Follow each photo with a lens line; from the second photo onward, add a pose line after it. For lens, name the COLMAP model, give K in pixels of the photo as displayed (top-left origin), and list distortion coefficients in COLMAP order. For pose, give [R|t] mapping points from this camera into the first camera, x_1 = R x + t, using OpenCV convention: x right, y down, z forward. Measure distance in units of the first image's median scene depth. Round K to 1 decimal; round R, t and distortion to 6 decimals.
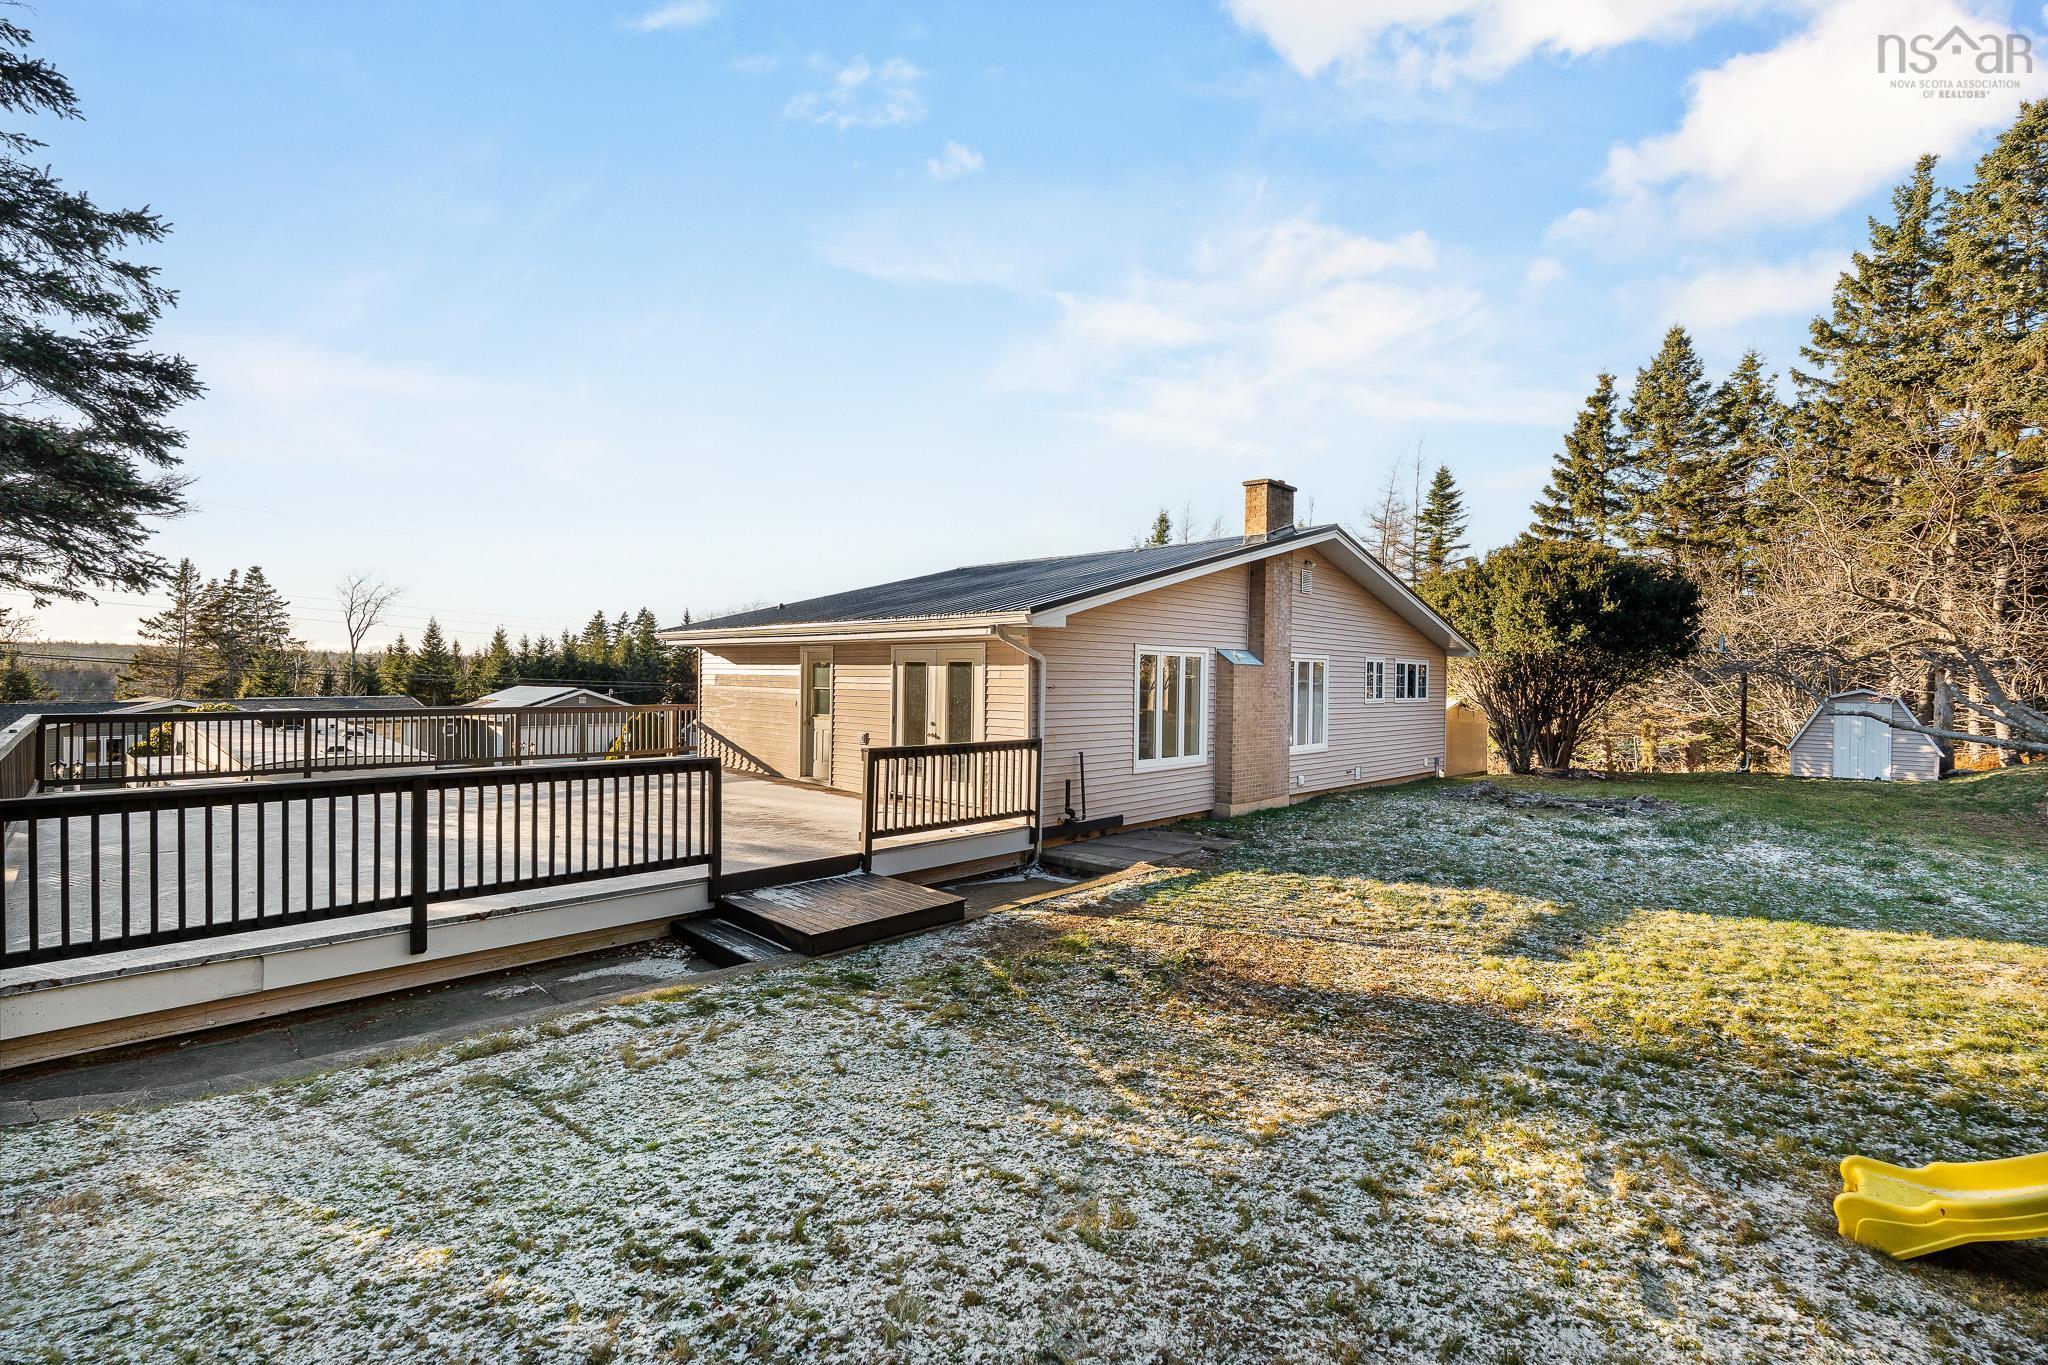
lens RADIAL K [[890.6, 0, 1018.6], [0, 890.6, 686.0], [0, 0, 1]] dist [-0.002459, 0.000351]
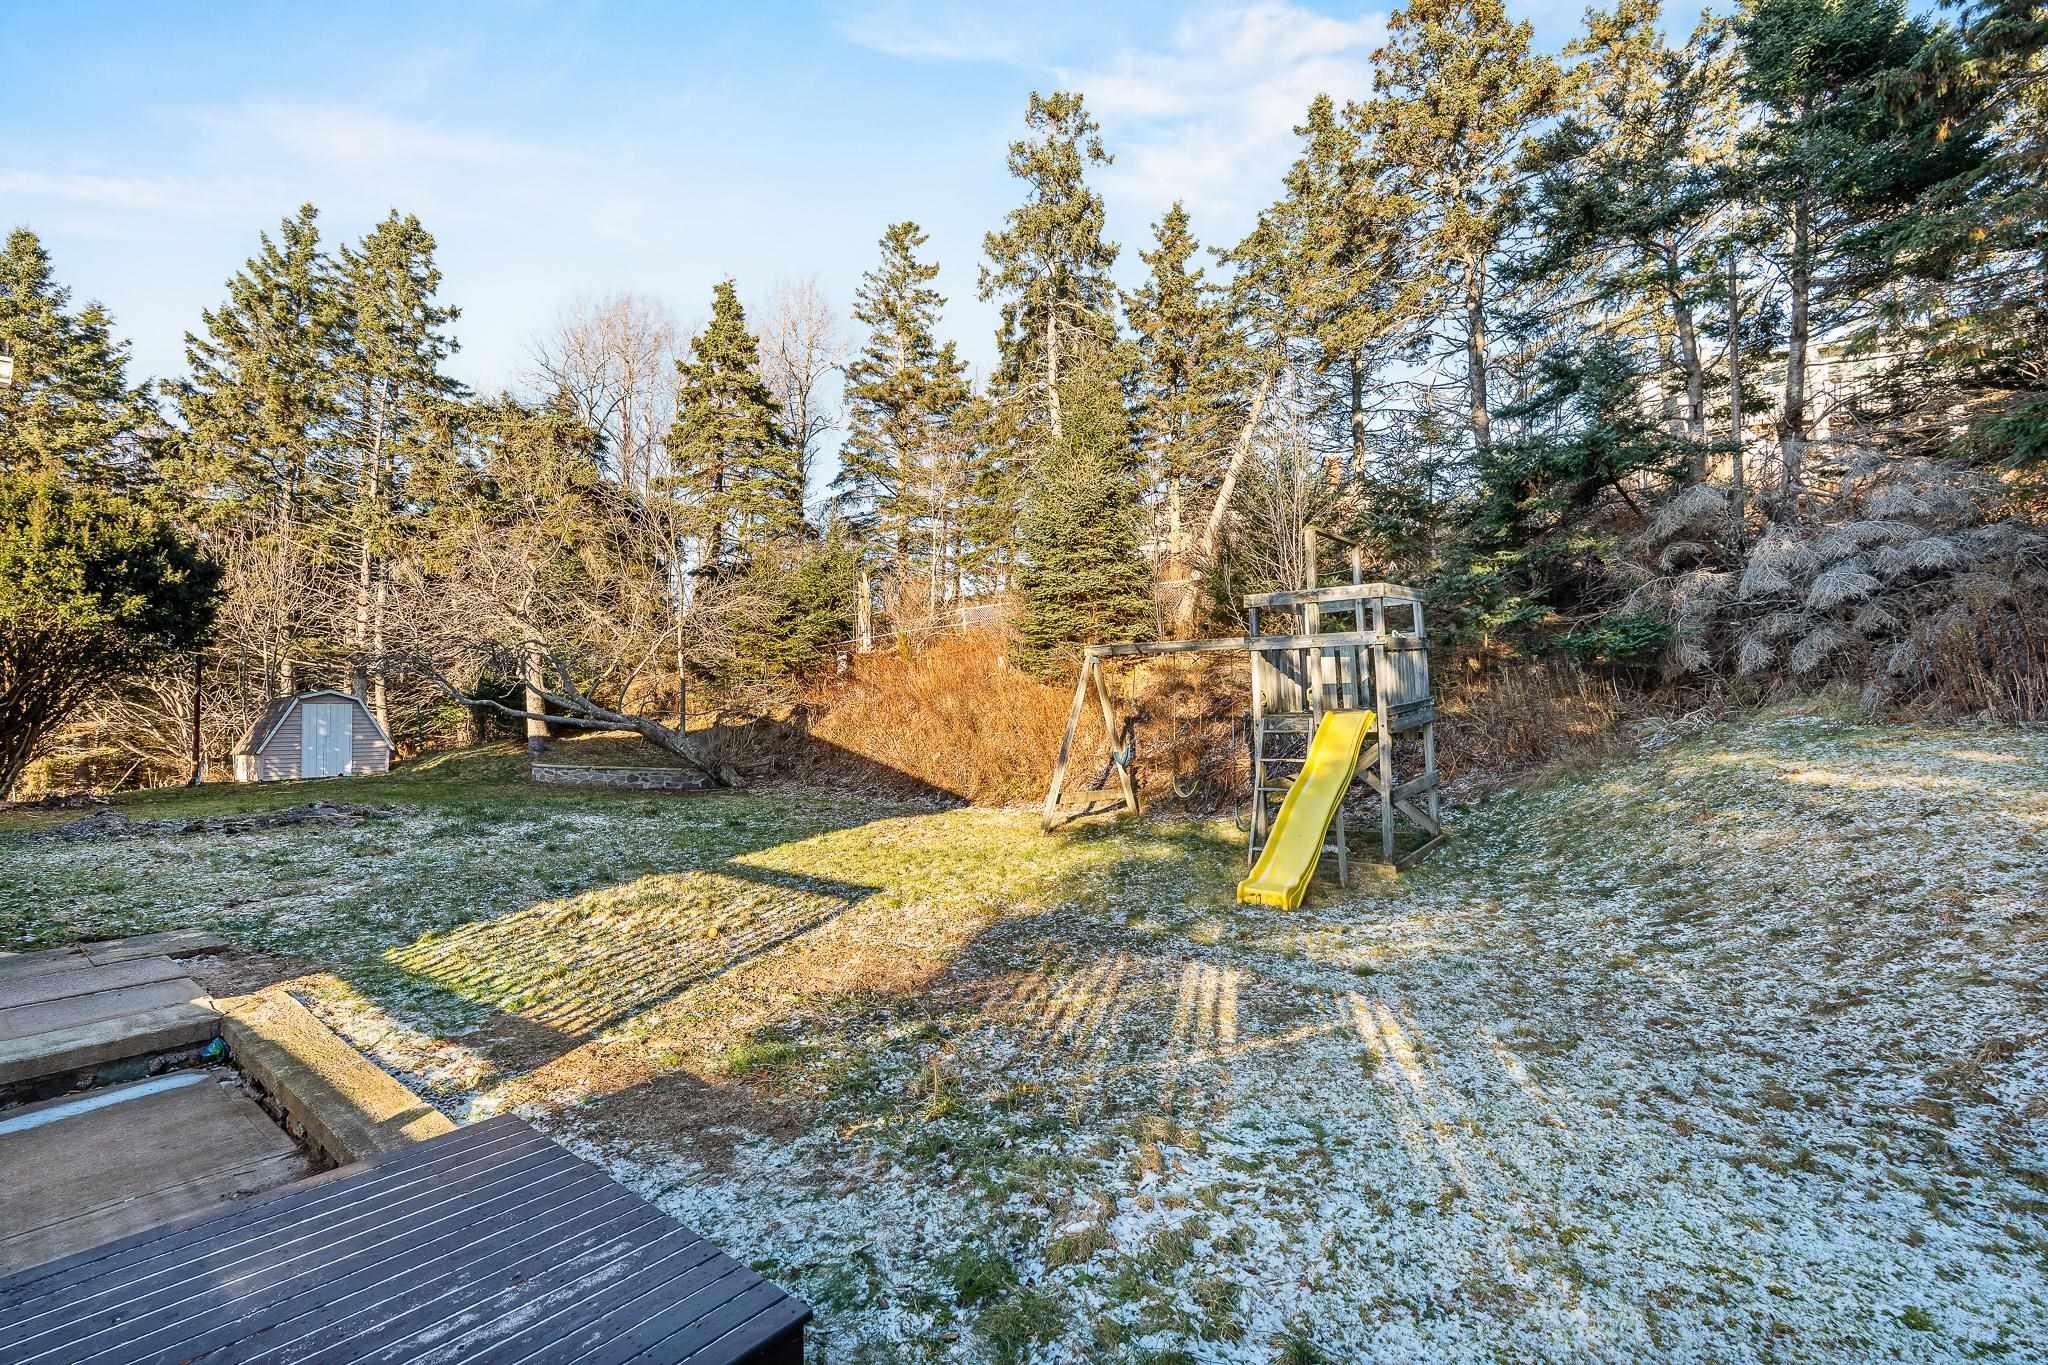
lens RADIAL K [[890.6, 0, 1026.1], [0, 890.6, 682.0], [0, 0, 1]] dist [-0.002459, 0.000351]
pose [[-0.114905, 0.024460, 0.993075, -0.476048], [0.008202, 0.999686, -0.023674, 0.068689], [-0.993343, 0.005425, -0.115069, 0.849431]]
